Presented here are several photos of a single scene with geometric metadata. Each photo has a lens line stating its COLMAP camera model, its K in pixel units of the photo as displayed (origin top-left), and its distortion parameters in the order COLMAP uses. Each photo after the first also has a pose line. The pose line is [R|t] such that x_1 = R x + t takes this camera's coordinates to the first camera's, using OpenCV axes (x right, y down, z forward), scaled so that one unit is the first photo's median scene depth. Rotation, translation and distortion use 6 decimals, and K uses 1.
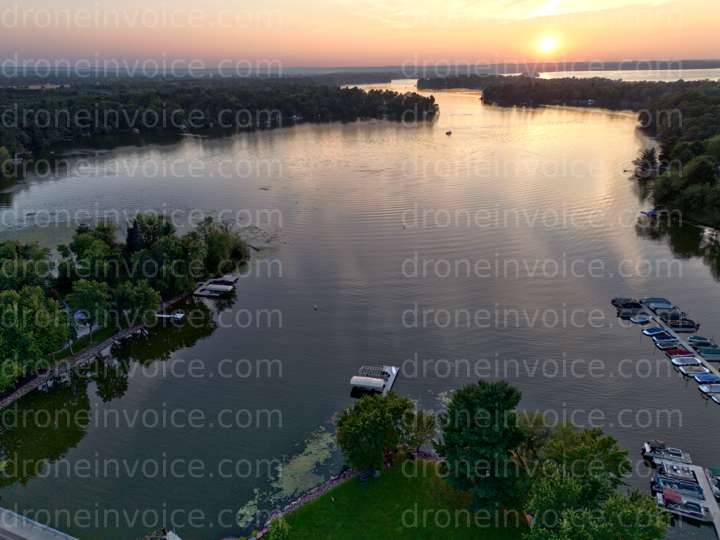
lens RADIAL K [[513.8, 0, 354.9], [0, 513.8, 266.3], [0, 0, 1]] dist [0.045804, -0.033989]
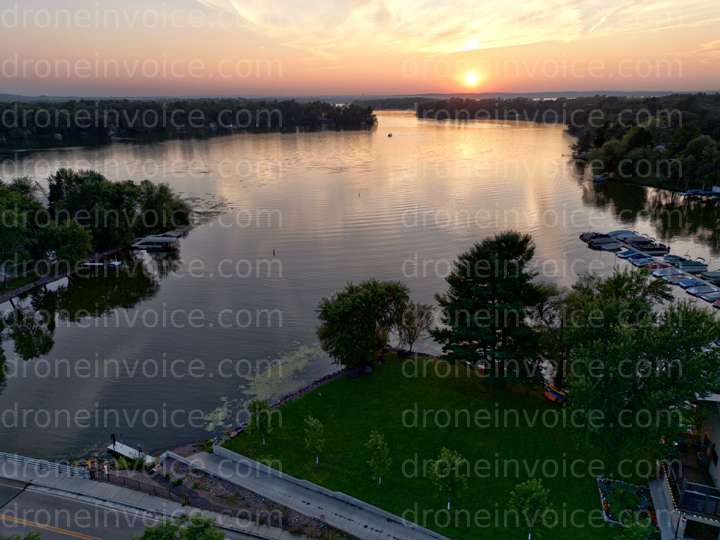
lens RADIAL K [[513.8, 0, 355.8], [0, 513.8, 268.1], [0, 0, 1]] dist [0.045804, -0.033989]
pose [[0.992243, -0.036474, 0.118846, -0.035200], [0.042414, 0.997954, -0.047845, 0.131976], [-0.116858, 0.052515, 0.991759, 0.073622]]
